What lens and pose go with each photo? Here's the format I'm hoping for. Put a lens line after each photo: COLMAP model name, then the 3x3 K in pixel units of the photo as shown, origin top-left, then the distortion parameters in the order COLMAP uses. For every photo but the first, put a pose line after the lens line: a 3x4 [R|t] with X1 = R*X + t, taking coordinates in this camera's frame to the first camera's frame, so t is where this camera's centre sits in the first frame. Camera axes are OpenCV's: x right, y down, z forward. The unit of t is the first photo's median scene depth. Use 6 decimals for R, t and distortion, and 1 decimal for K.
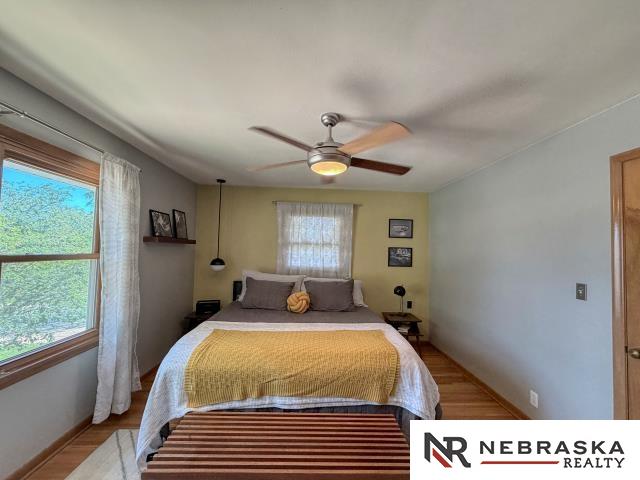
lens RADIAL K [[255.5, 0, 318.1], [0, 255.5, 240.7], [0, 0, 1]] dist [-0.001250, 0.000313]
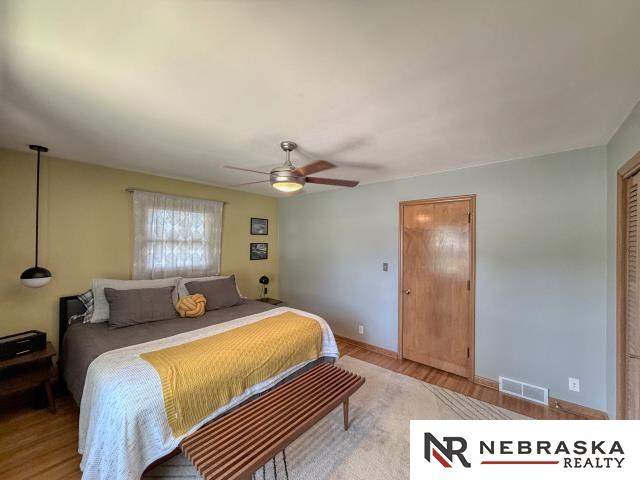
lens RADIAL K [[255.5, 0, 318.9], [0, 255.5, 240.3], [0, 0, 1]] dist [-0.001250, 0.000313]
pose [[0.673662, -0.015851, 0.738869, -0.386036], [-0.016872, 0.999180, 0.036818, -0.036604], [-0.738847, -0.037269, 0.672842, 0.026849]]
